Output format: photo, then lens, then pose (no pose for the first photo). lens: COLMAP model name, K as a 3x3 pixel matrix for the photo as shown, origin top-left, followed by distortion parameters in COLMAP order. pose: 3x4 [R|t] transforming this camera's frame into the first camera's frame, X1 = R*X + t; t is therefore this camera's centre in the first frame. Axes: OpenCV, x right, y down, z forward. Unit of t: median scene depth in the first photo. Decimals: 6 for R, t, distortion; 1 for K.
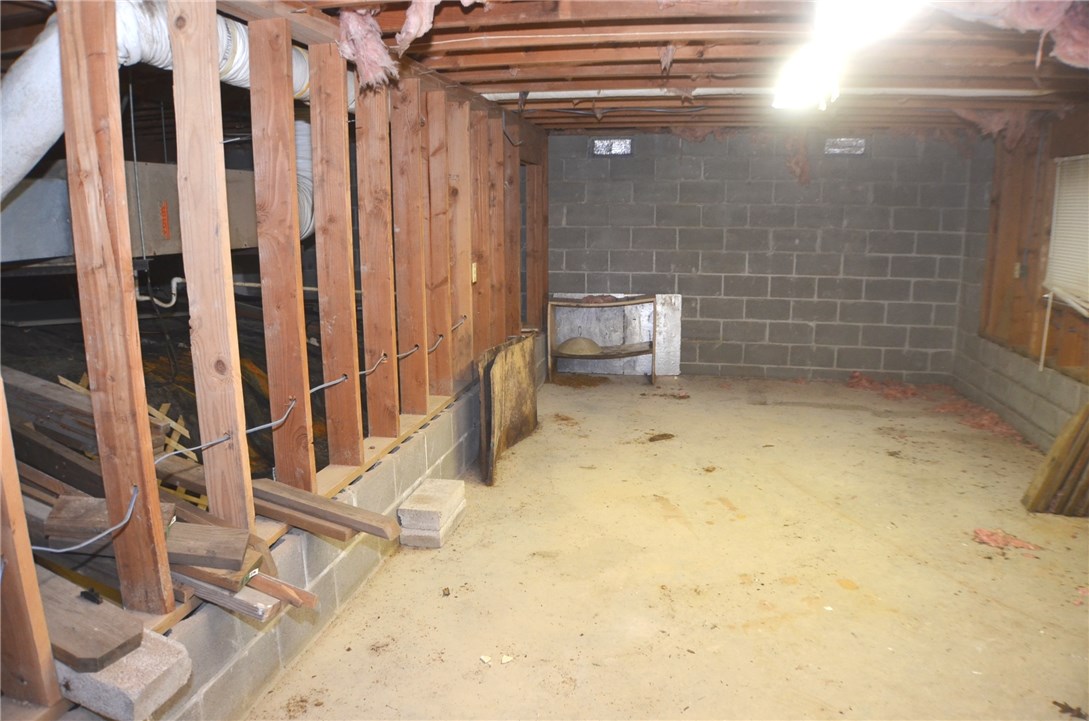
lens RADIAL K [[743.5, 0, 544.5], [0, 743.5, 360.5], [0, 0, 1]] dist [-0.101050, 0.001355]
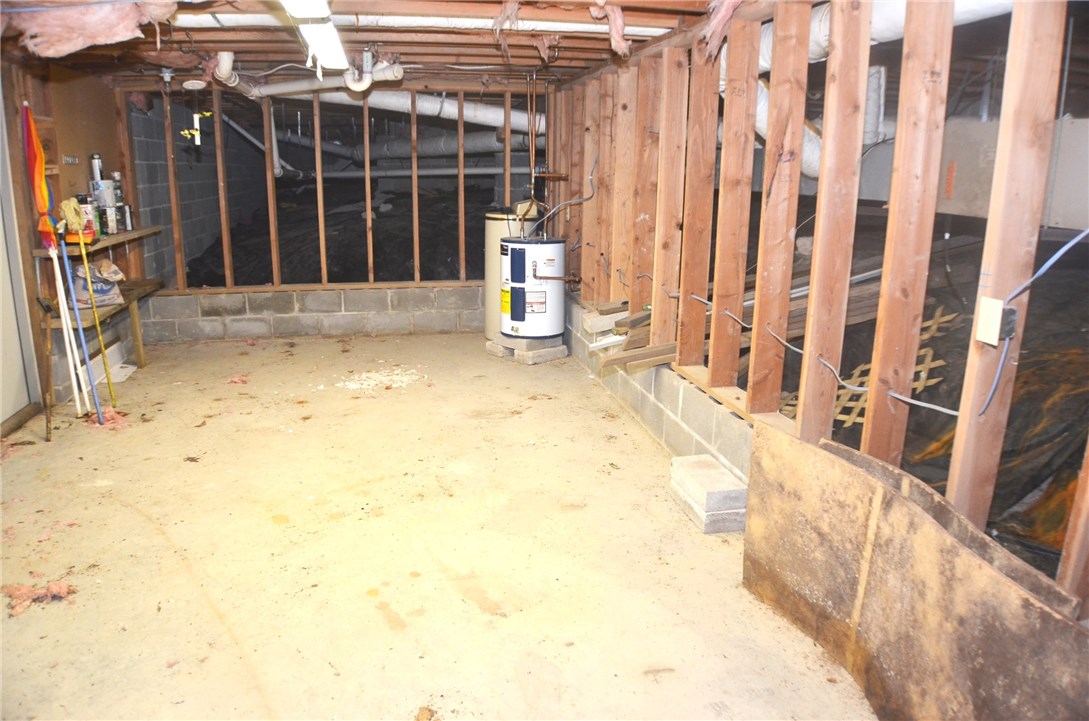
lens RADIAL K [[743.5, 0, 544.5], [0, 743.5, 360.5], [0, 0, 1]] dist [-0.101050, 0.001355]
pose [[-0.917691, 0.091713, -0.386565, 0.424897], [-0.087050, 0.902932, 0.420876, -0.353696], [0.387641, 0.419884, -0.820629, 1.790400]]
